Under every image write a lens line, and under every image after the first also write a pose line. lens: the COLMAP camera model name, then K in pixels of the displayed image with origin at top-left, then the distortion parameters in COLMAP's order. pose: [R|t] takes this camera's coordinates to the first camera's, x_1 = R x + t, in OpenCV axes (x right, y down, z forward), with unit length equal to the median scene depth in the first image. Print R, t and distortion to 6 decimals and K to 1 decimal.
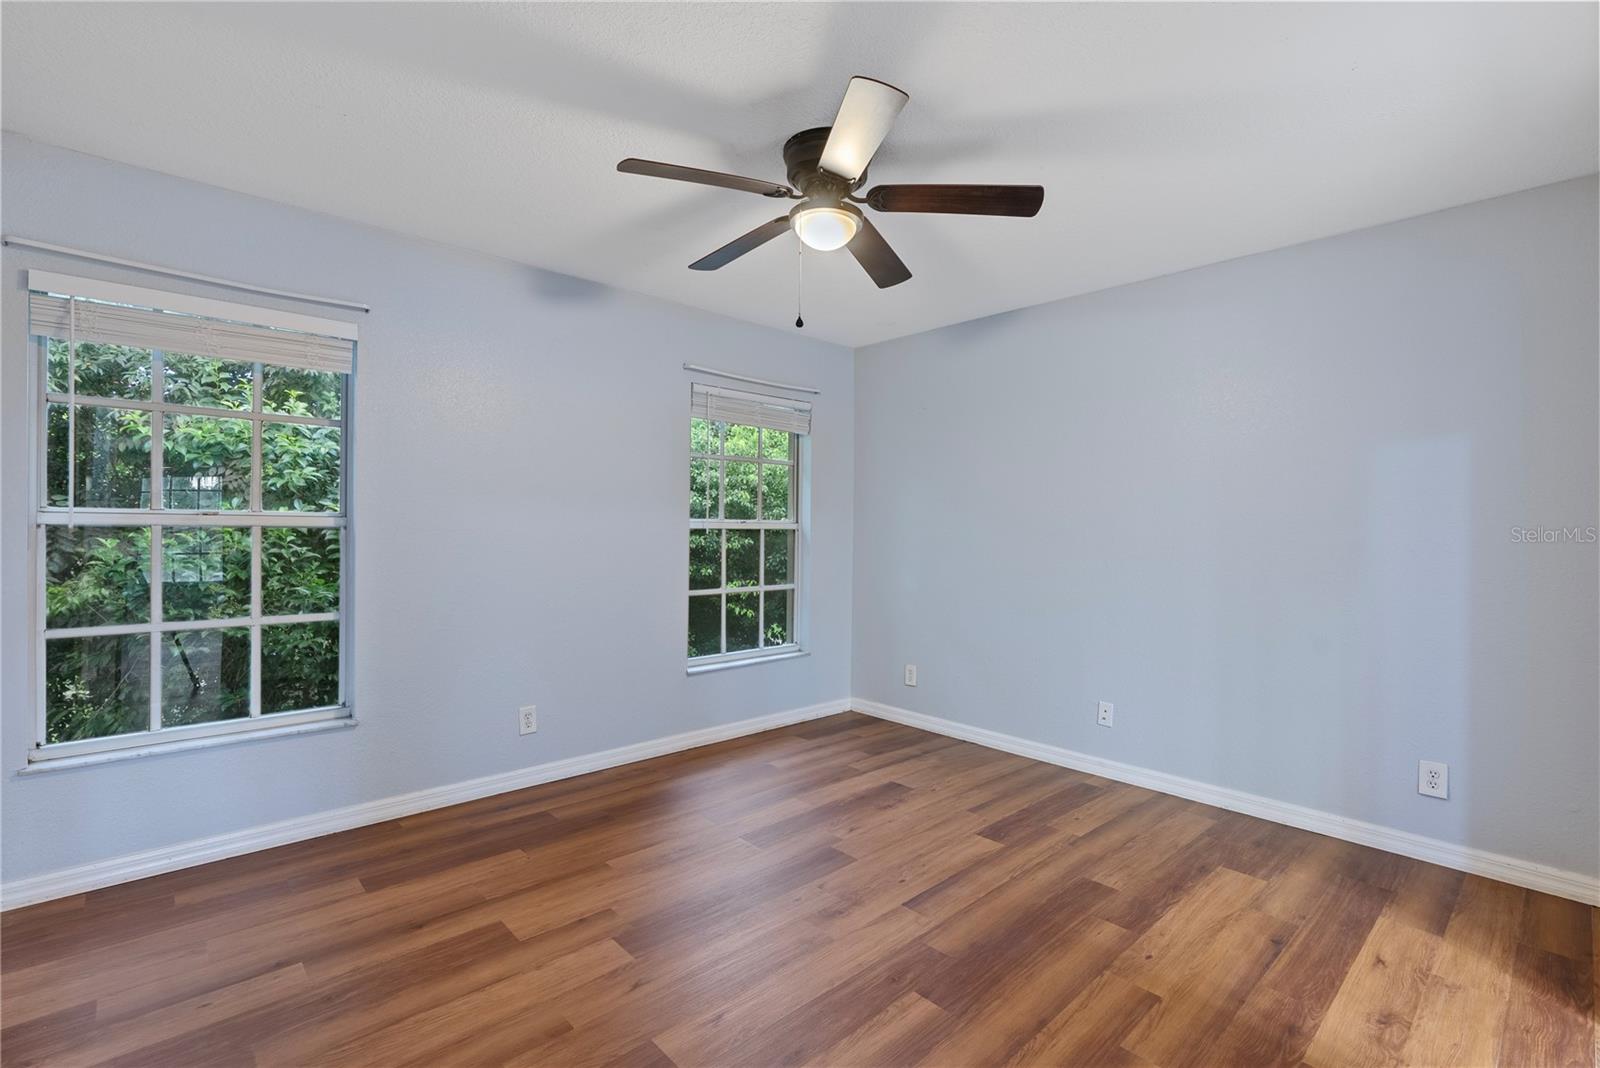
lens RADIAL K [[724.5, 0, 800.0], [0, 724.5, 529.8], [0, 0, 1]] dist [-0.012404, 0.004416]
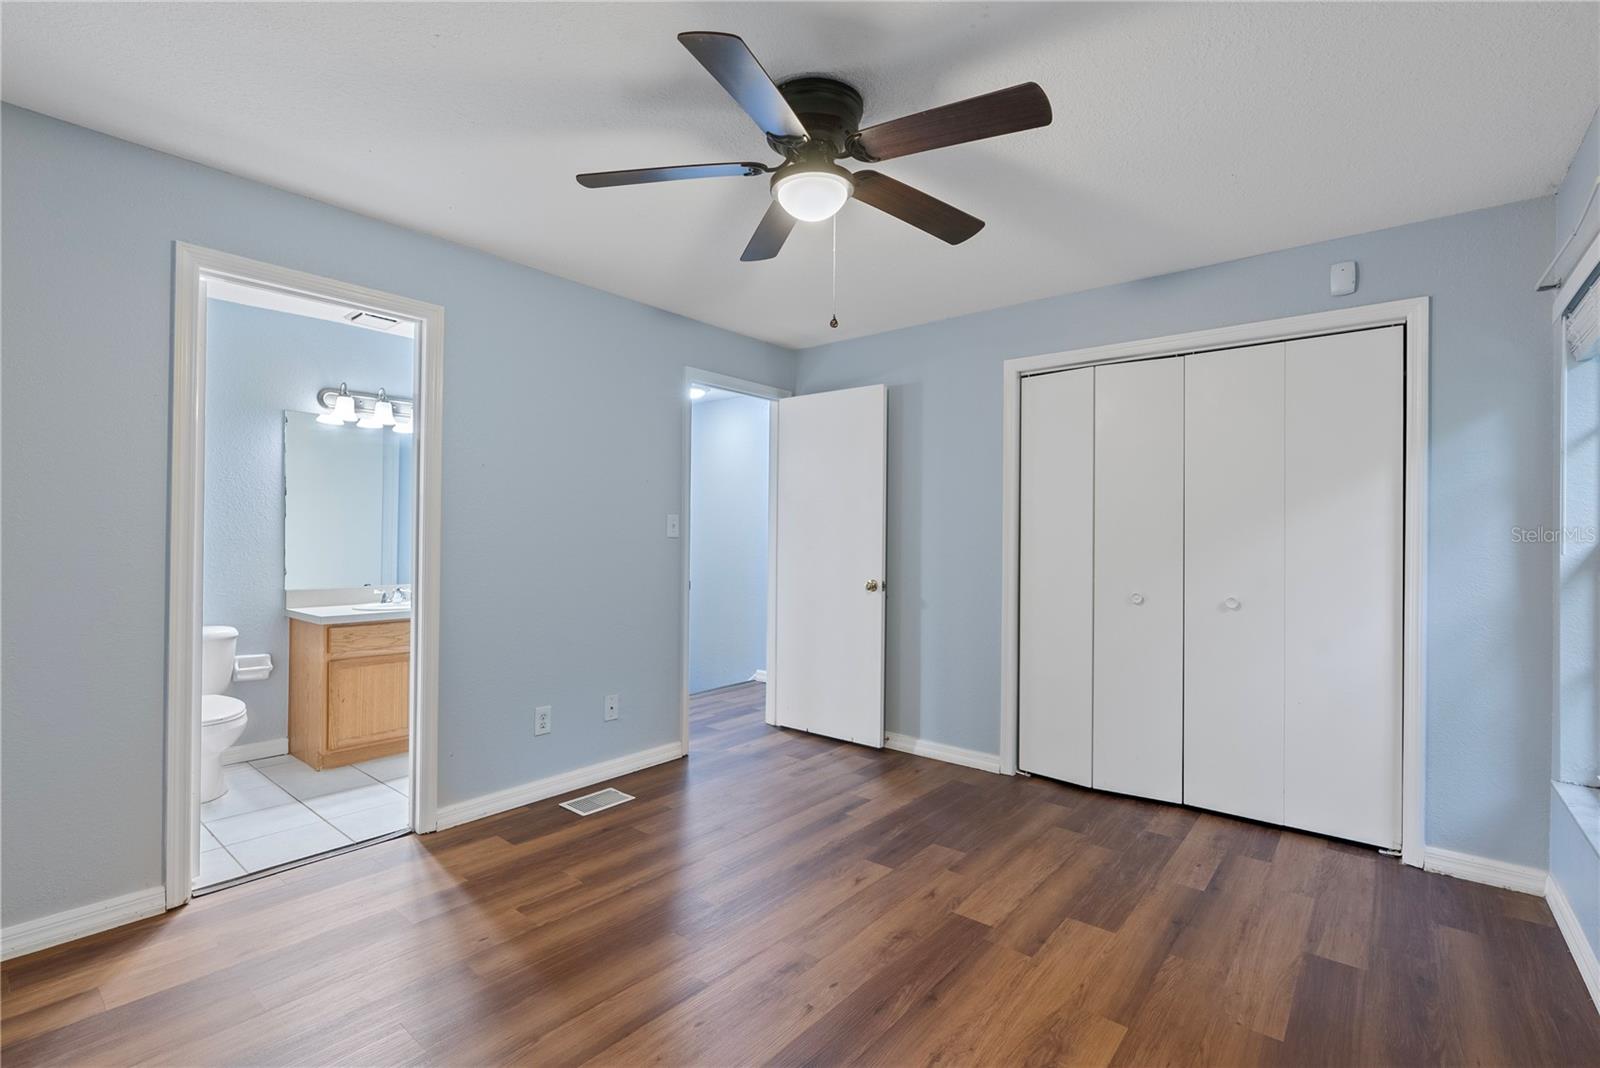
lens RADIAL K [[724.5, 0, 801.8], [0, 724.5, 536.6], [0, 0, 1]] dist [-0.012404, 0.004416]
pose [[-0.990373, -0.019017, -0.137110, 0.181516], [-0.019361, 0.999812, 0.001180, -0.003382], [0.137062, 0.003823, -0.990555, 2.121821]]
